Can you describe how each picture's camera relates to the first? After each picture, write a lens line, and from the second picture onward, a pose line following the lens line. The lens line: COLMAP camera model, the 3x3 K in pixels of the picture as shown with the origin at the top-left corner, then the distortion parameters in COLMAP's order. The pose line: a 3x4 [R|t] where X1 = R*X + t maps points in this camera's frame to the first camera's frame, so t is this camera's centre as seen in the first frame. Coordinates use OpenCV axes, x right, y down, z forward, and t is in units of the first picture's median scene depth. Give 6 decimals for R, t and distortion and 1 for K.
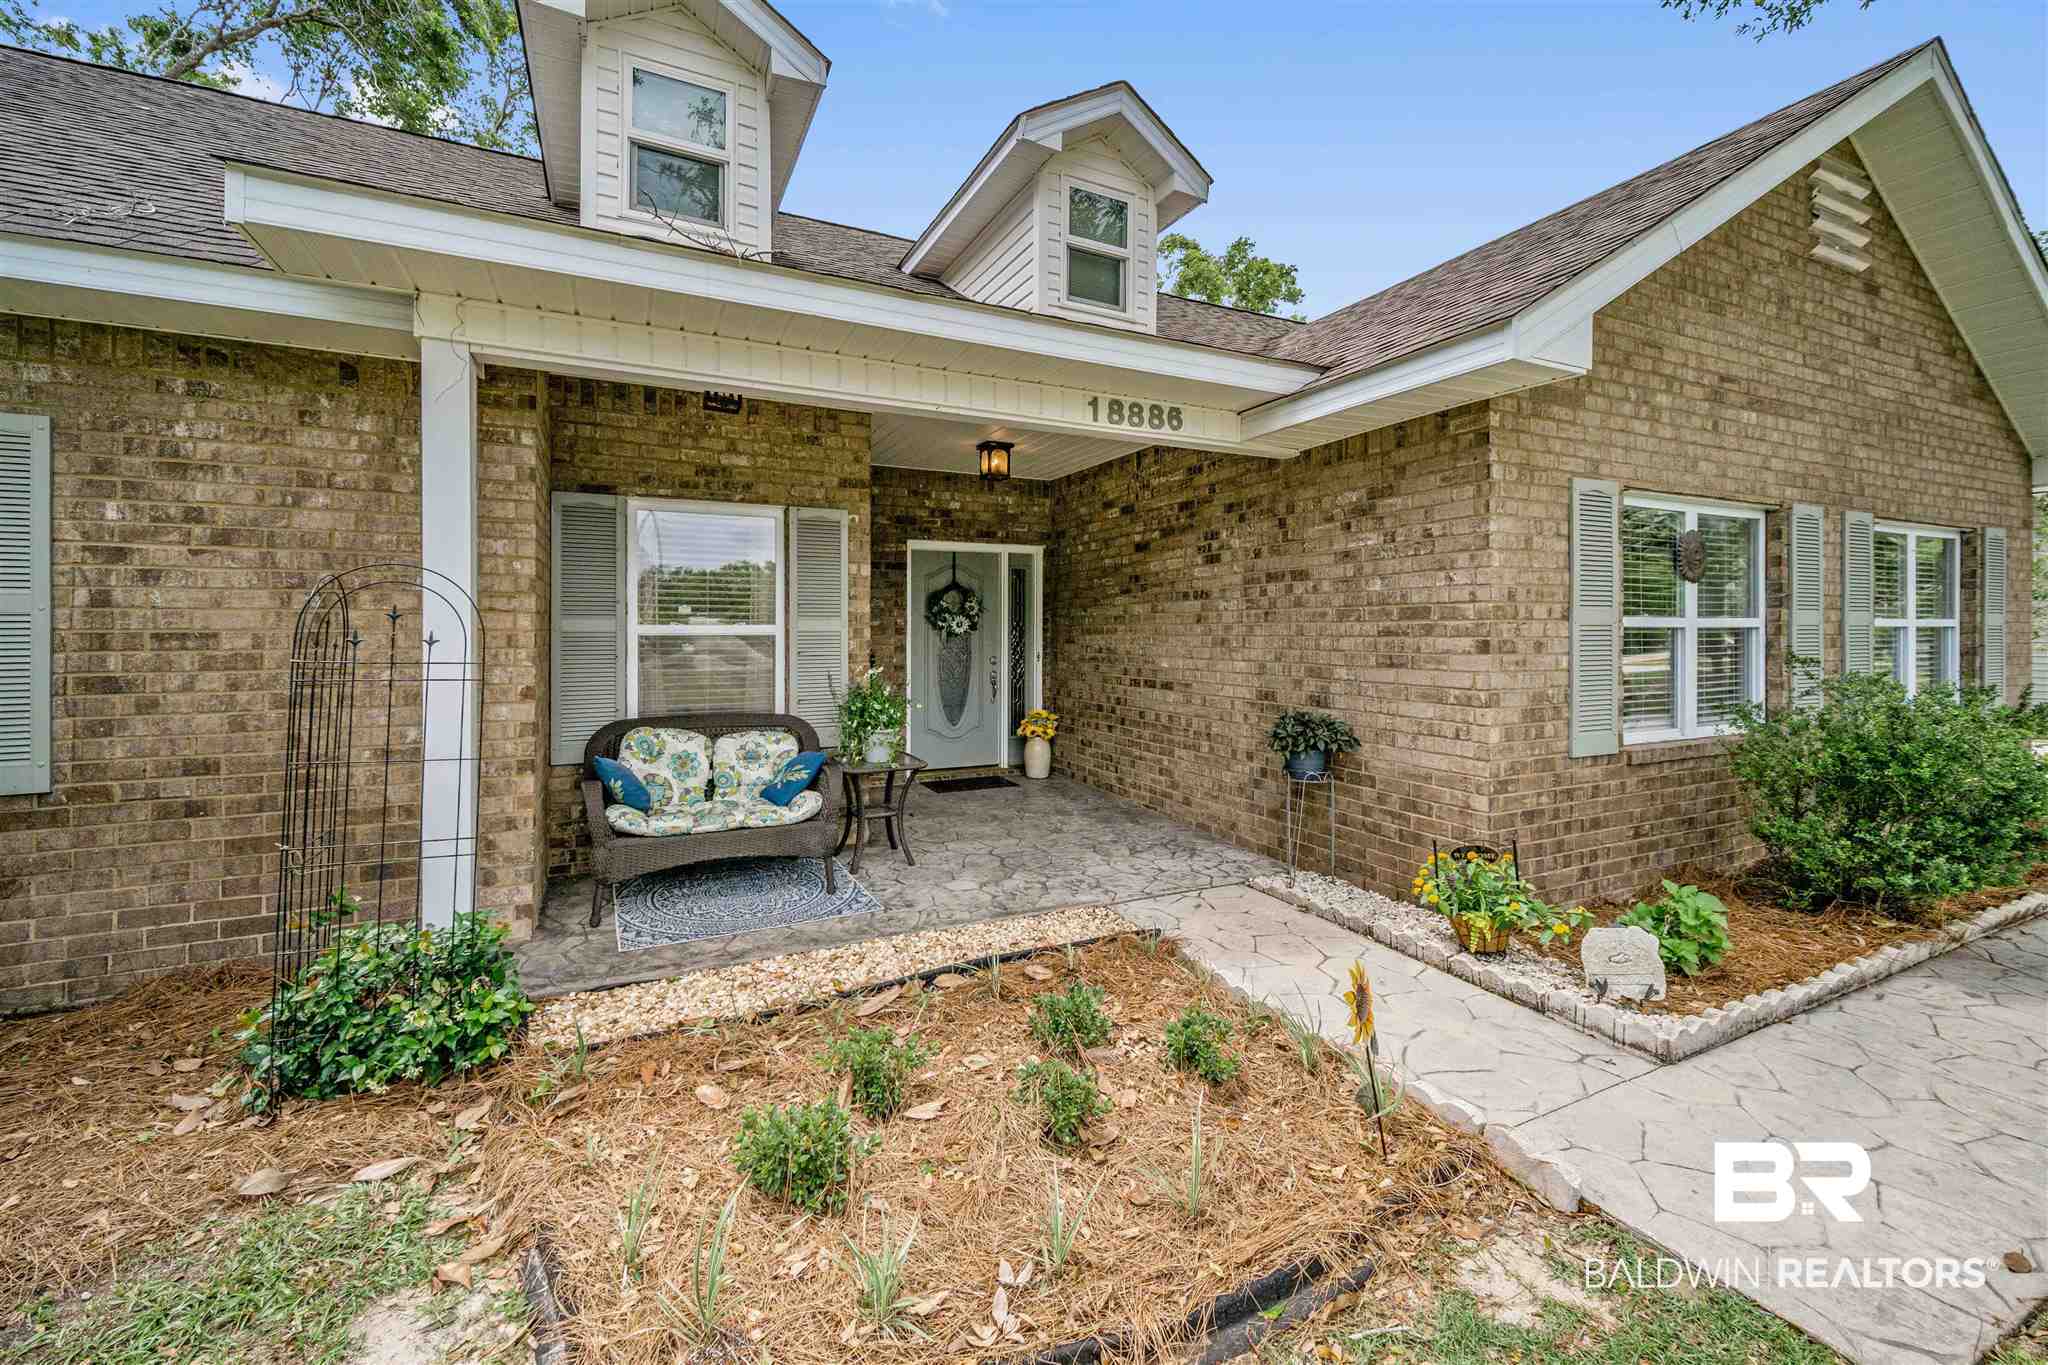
lens RADIAL K [[760.2, 0, 1021.5], [0, 760.2, 612.4], [0, 0, 1]] dist [0.001111, 0.000129]
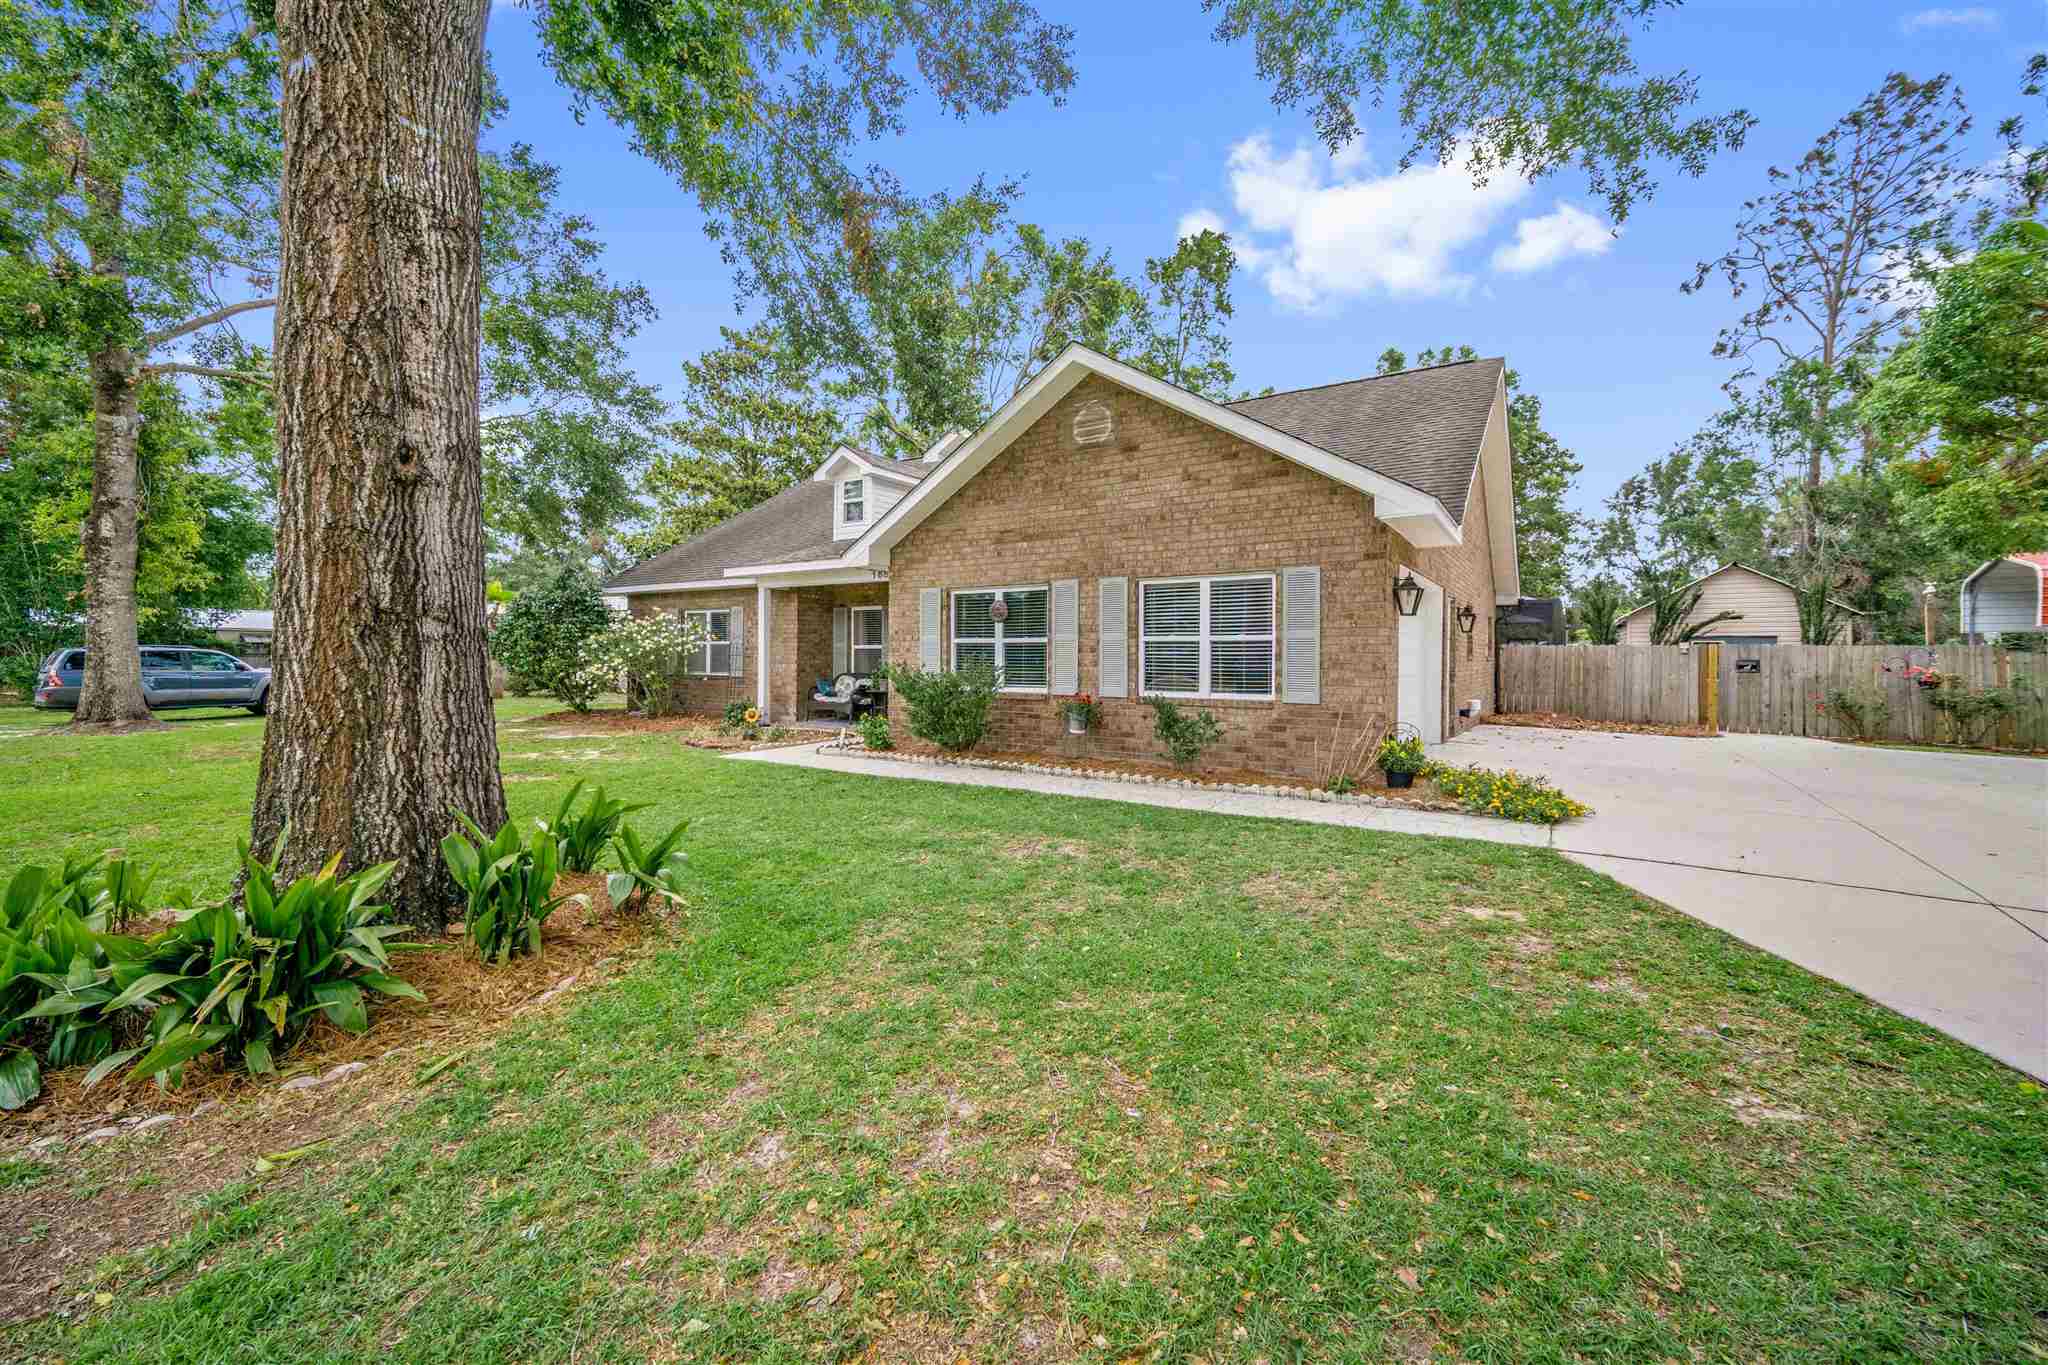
lens RADIAL K [[792.4, 0, 1014.2], [0, 792.4, 660.8], [0, 0, 1]] dist [-0.001344, -0.000185]
pose [[0.579654, 0.008445, -0.814819, 3.012586], [0.011703, 0.999757, 0.018687, 0.032331], [0.814778, -0.020368, 0.579415, -0.352917]]
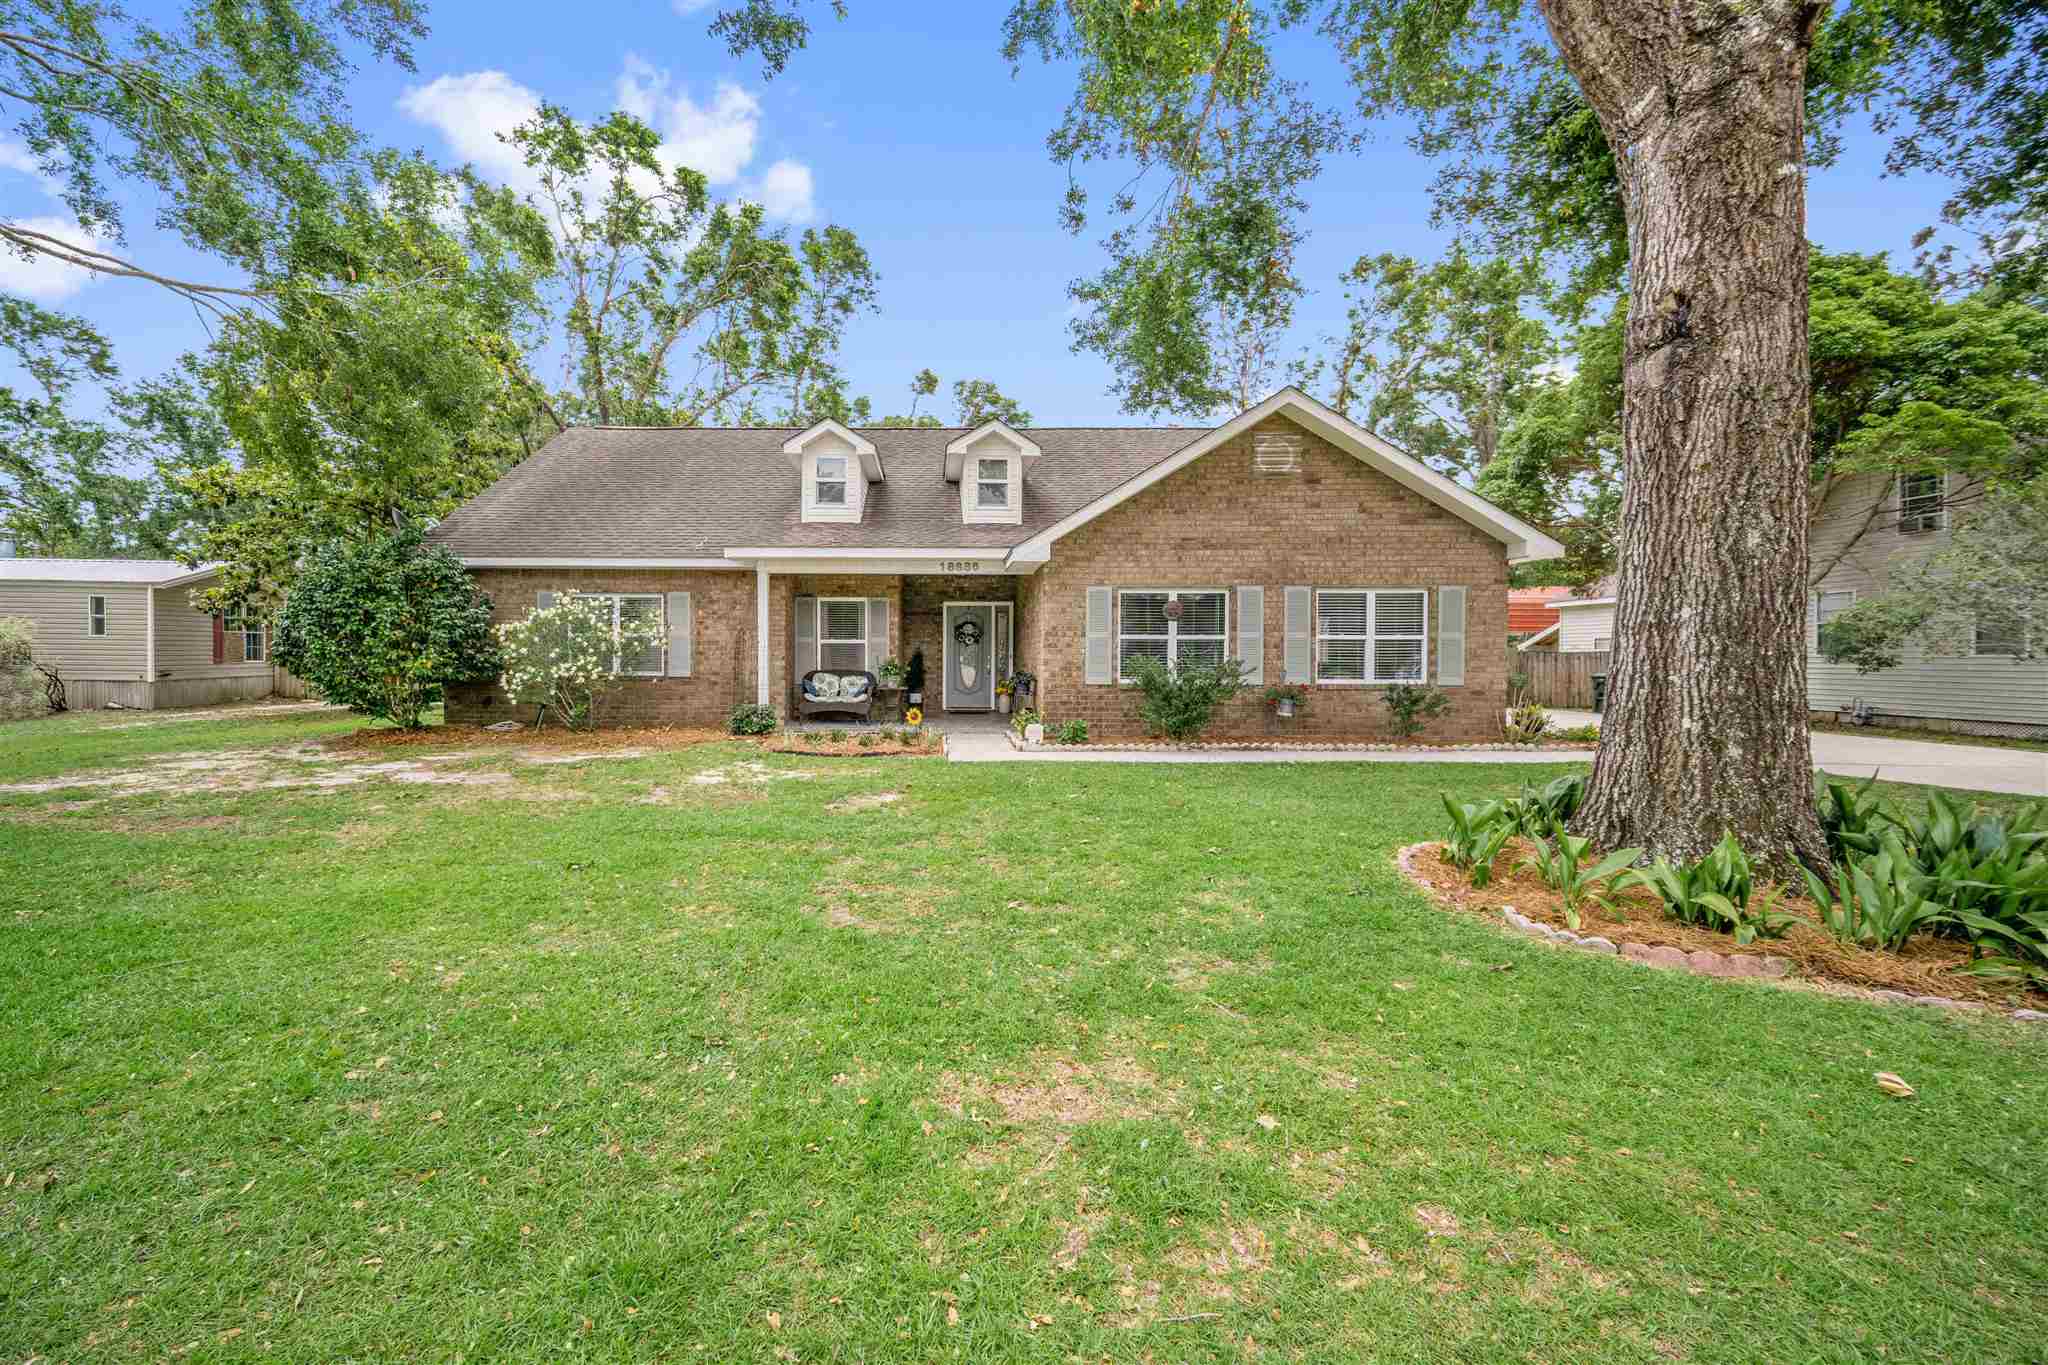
lens RADIAL K [[792.4, 0, 1014.2], [0, 792.4, 660.8], [0, 0, 1]] dist [-0.001344, -0.000185]
pose [[0.926577, 0.006983, -0.376041, 1.462868], [0.005391, 0.999478, 0.031843, 0.004910], [0.376068, -0.031532, 0.926056, -1.702541]]
